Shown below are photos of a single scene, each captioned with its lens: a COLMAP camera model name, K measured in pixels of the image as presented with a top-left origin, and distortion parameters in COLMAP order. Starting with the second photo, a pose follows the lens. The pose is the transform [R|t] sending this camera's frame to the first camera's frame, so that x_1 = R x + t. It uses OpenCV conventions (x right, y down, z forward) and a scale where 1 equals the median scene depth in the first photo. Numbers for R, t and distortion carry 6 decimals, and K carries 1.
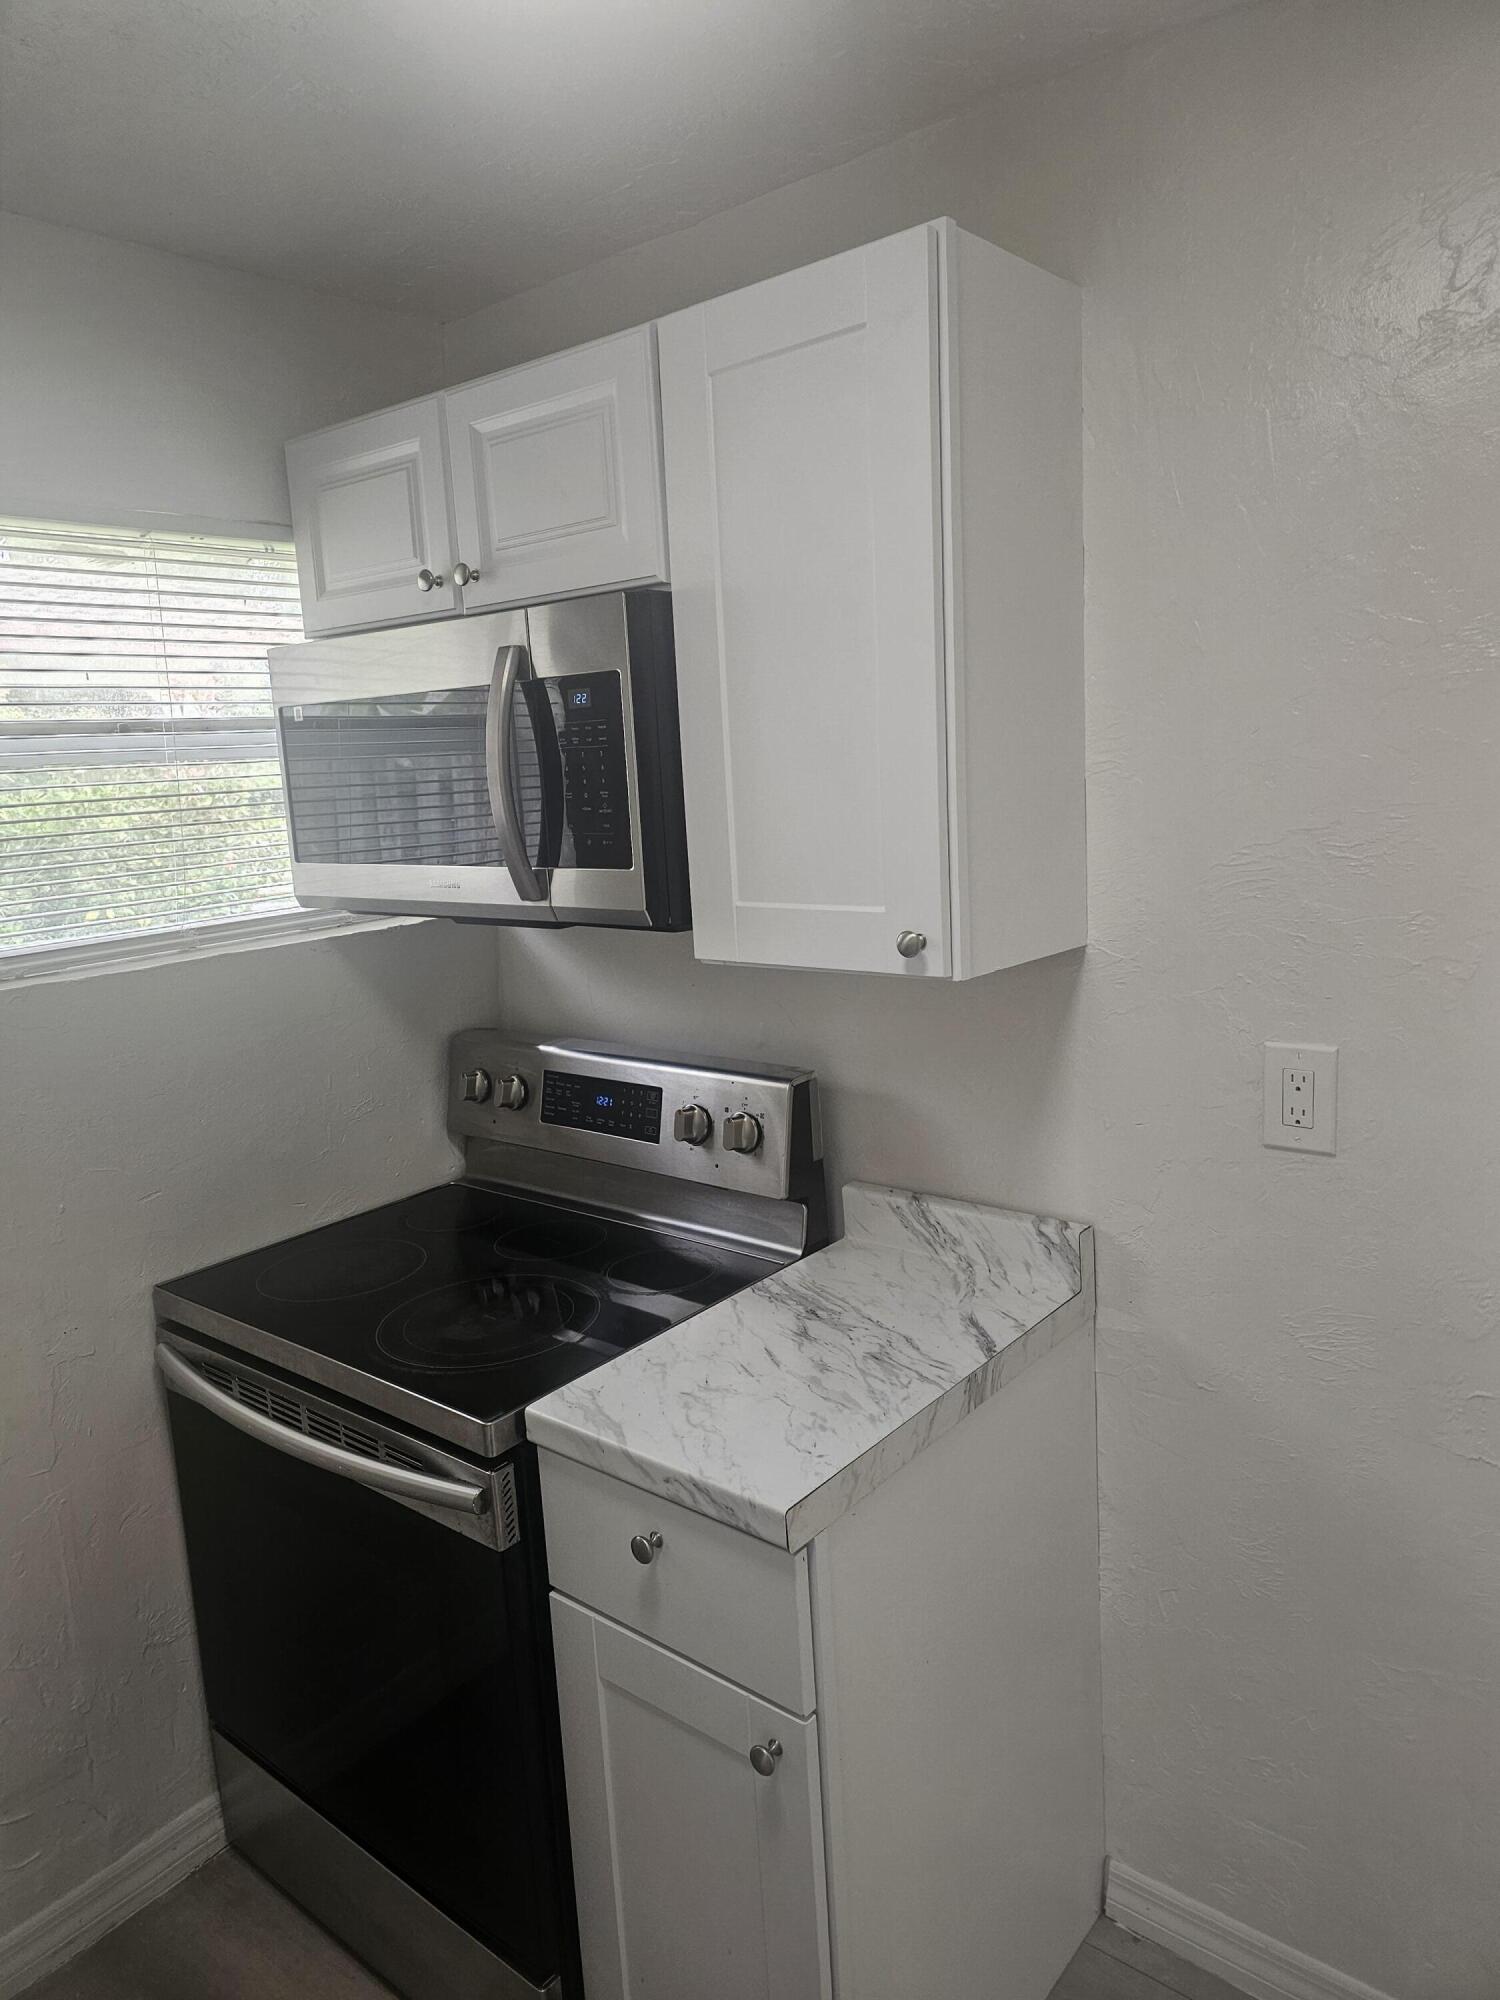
lens RADIAL K [[1350.3, 0, 745.2], [0, 1350.3, 995.9], [0, 0, 1]] dist [0.055746, -0.063892]
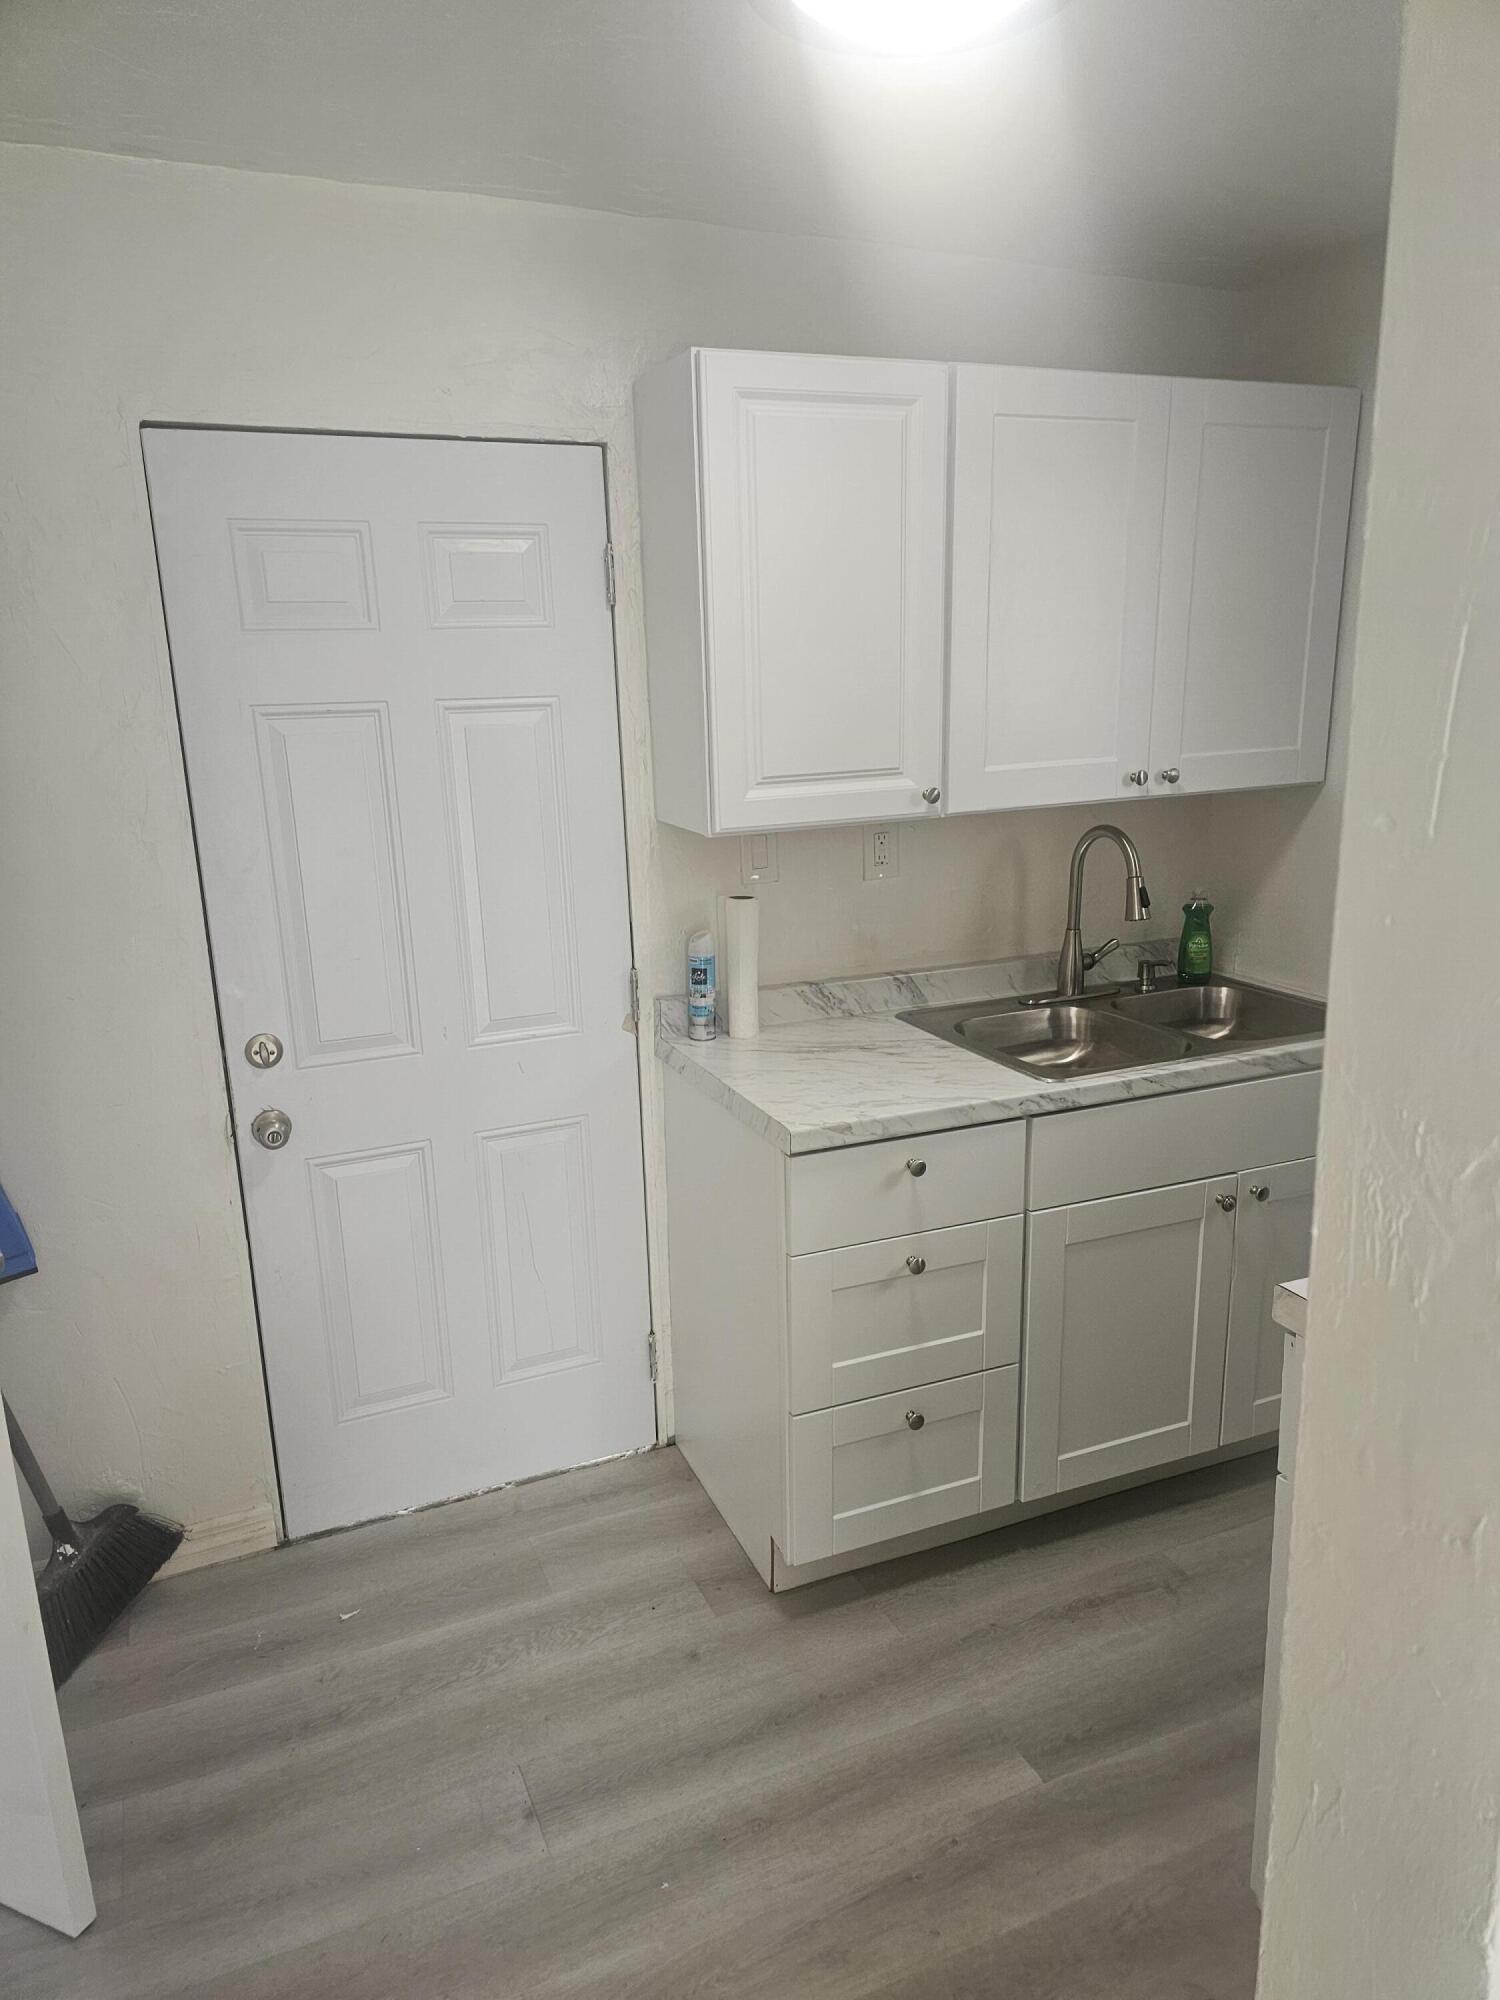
lens RADIAL K [[1350.3, 0, 745.1], [0, 1350.3, 1005.2], [0, 0, 1]] dist [0.055746, -0.063892]
pose [[0.476269, -0.179961, 0.860687, -1.291374], [0.151796, 0.980964, 0.121112, -0.019192], [-0.866098, 0.072967, 0.494520, 0.348975]]
